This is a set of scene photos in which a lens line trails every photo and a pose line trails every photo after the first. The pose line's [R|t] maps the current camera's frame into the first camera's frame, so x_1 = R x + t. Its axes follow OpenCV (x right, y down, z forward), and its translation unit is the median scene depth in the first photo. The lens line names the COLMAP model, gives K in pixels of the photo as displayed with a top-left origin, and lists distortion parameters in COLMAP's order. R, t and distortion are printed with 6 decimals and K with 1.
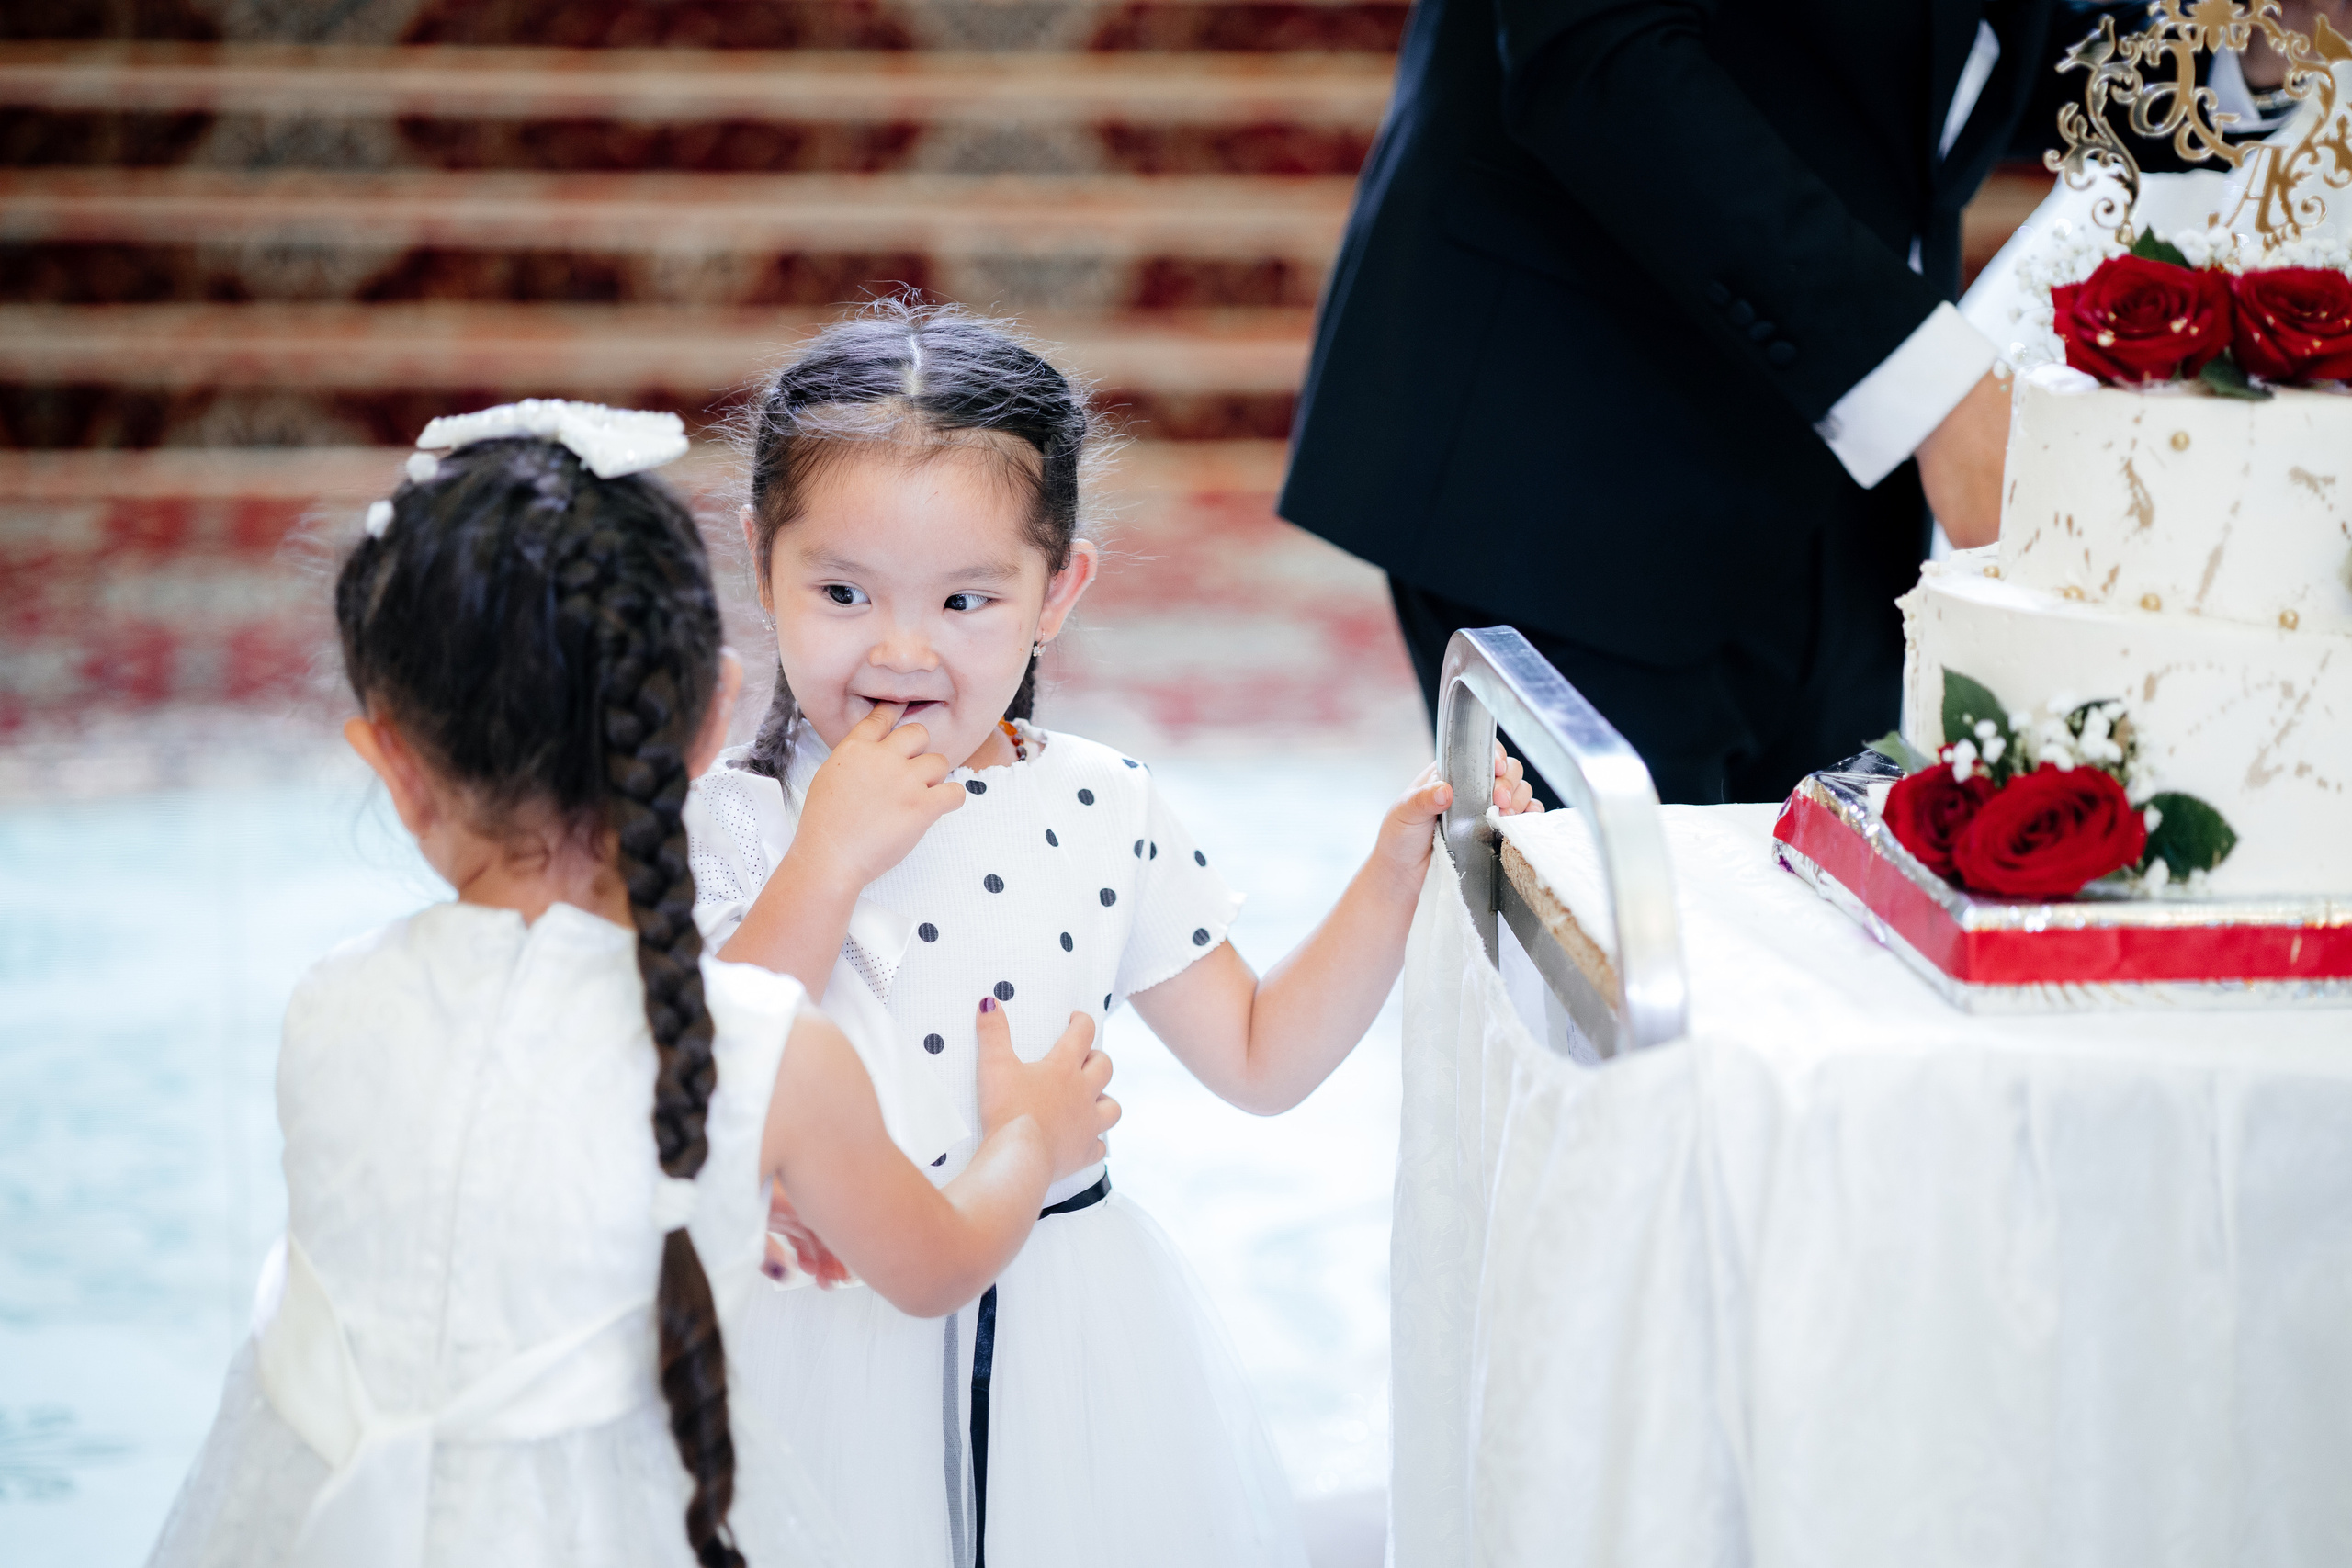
lens RADIAL K [[5964.2, 0, 1176.0], [0, 5964.2, 784.0], [0, 0, 1]] dist [0.555396, -0.353069]
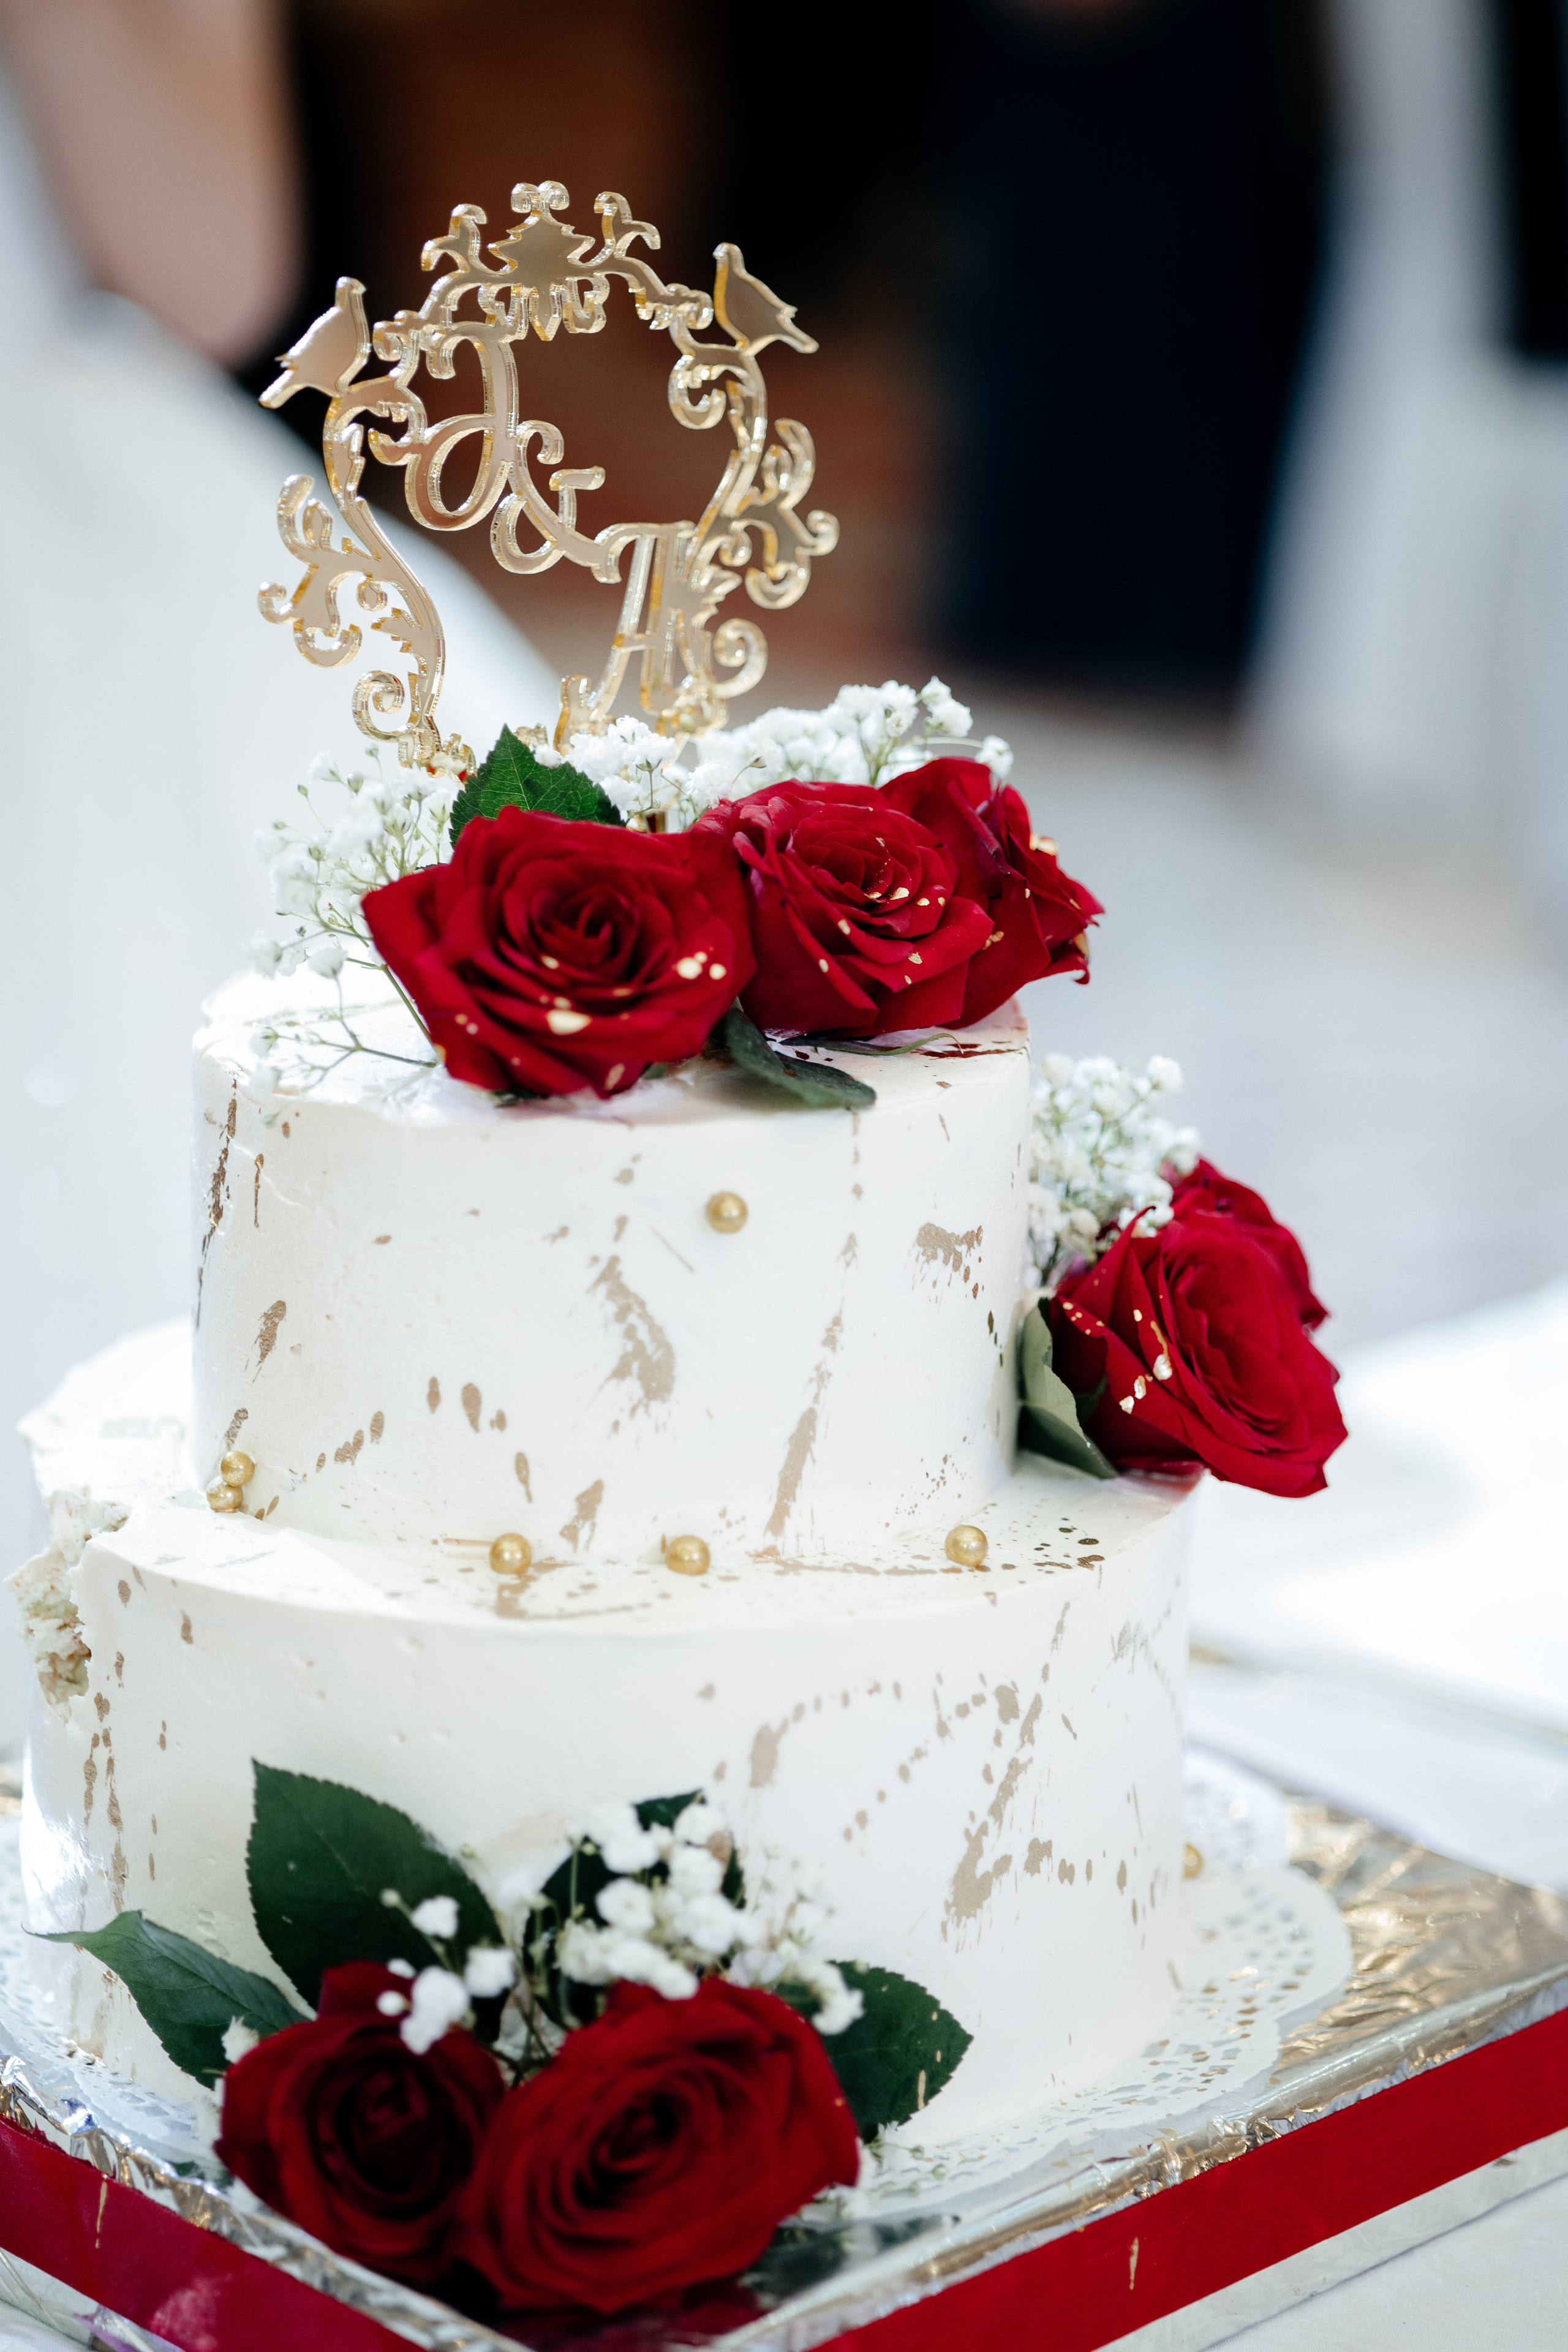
lens RADIAL K [[5964.7, 0, 784.0], [0, 5964.7, 1176.0], [0, 0, 1]] dist [0.555396, -0.353069]
pose [[0.811547, -0.176236, 0.557075, -0.082249], [0.118132, 0.983227, 0.138960, -0.121084], [-0.572221, -0.046964, 0.818754, 0.623590]]
